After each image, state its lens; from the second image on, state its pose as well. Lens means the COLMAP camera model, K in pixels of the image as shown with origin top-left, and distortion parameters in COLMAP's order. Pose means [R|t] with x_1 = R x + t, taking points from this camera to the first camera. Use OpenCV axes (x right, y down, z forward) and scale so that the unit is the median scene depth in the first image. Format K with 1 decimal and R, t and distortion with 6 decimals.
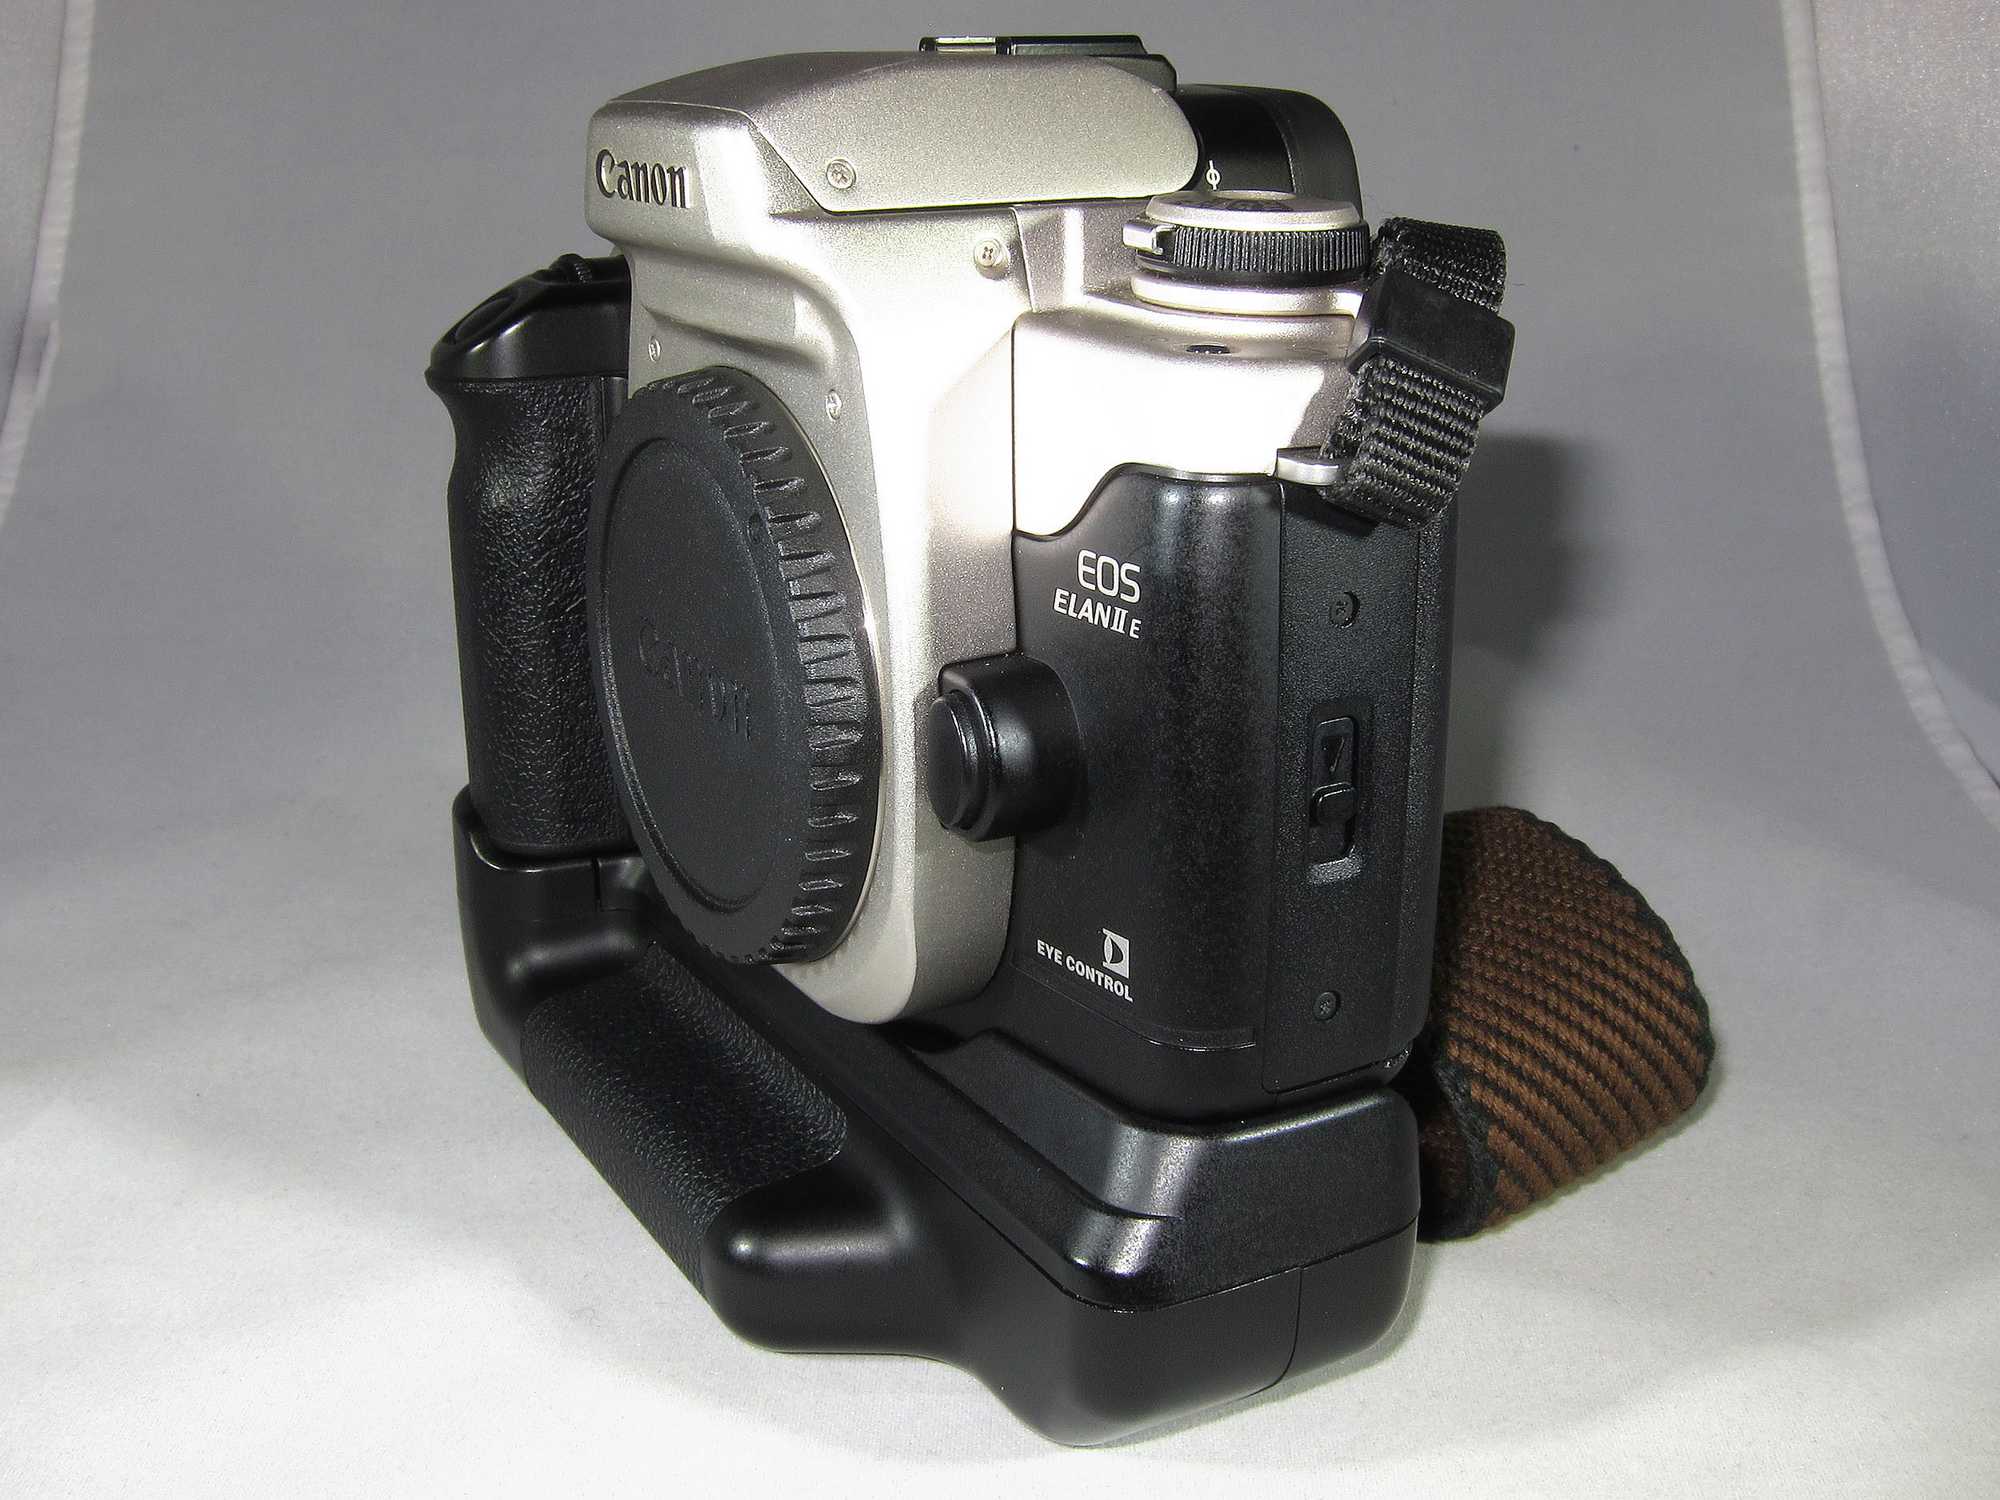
lens RADIAL K [[2027.2, 0, 998.7], [0, 2027.2, 751.7], [0, 0, 1]] dist [-0.007203, 0.000000]
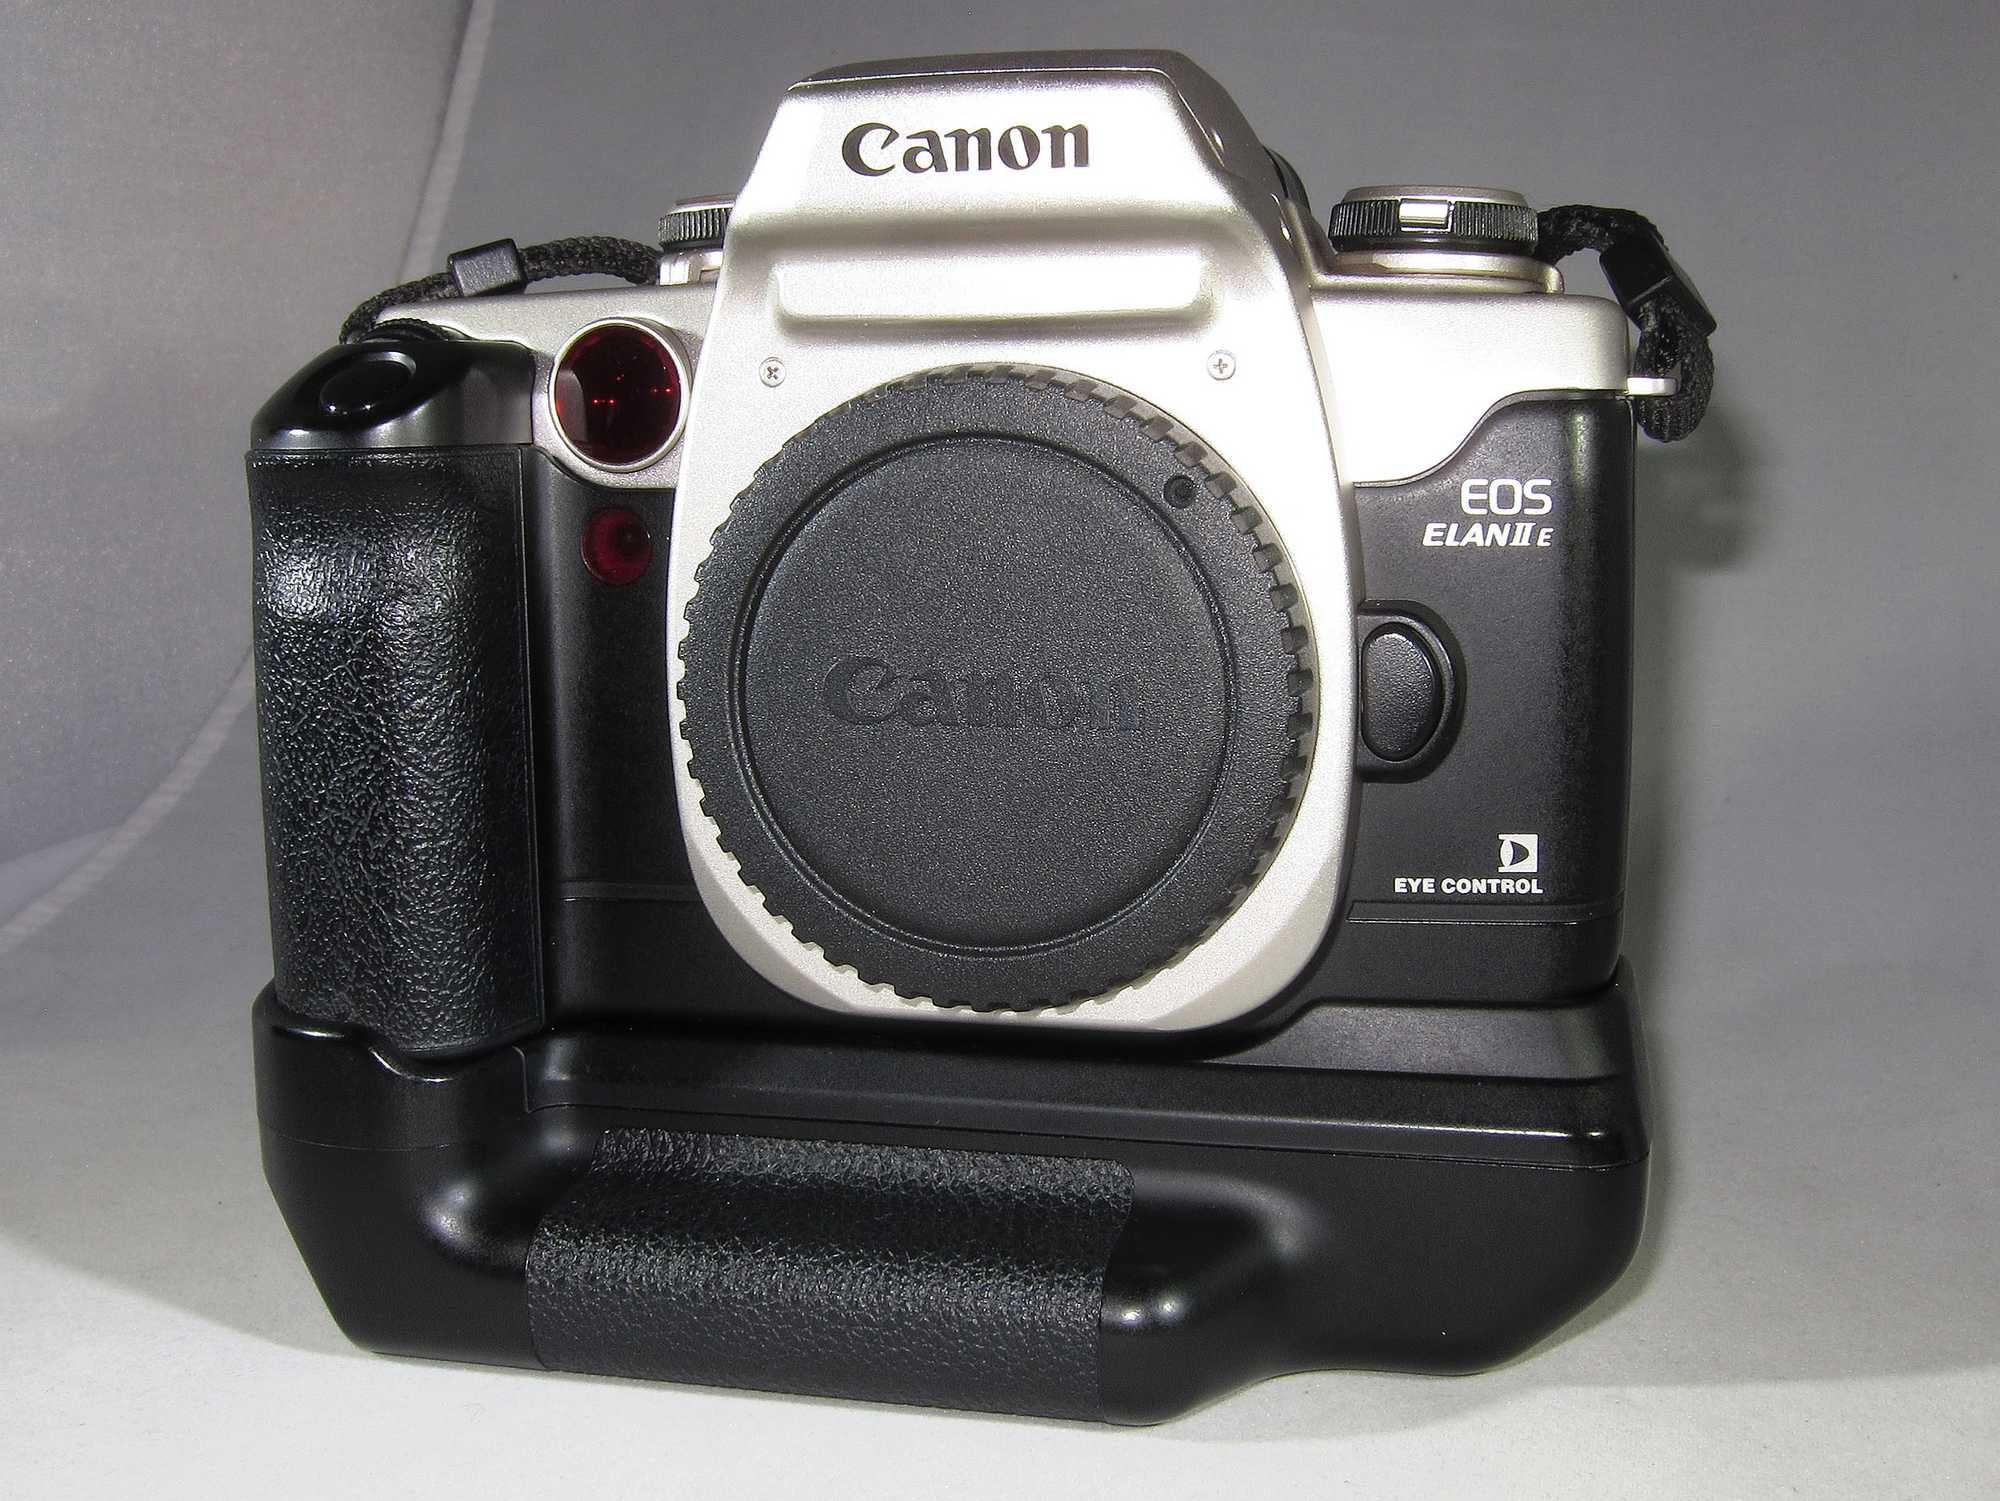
lens RADIAL K [[2027.2, 0, 997.9], [0, 2027.2, 749.4], [0, 0, 1]] dist [-0.007203, 0.000000]
pose [[0.708280, -0.128358, 0.694164, -0.912531], [0.238235, 0.969104, -0.063882, 0.050692], [-0.664518, 0.210621, 0.716976, 0.414717]]
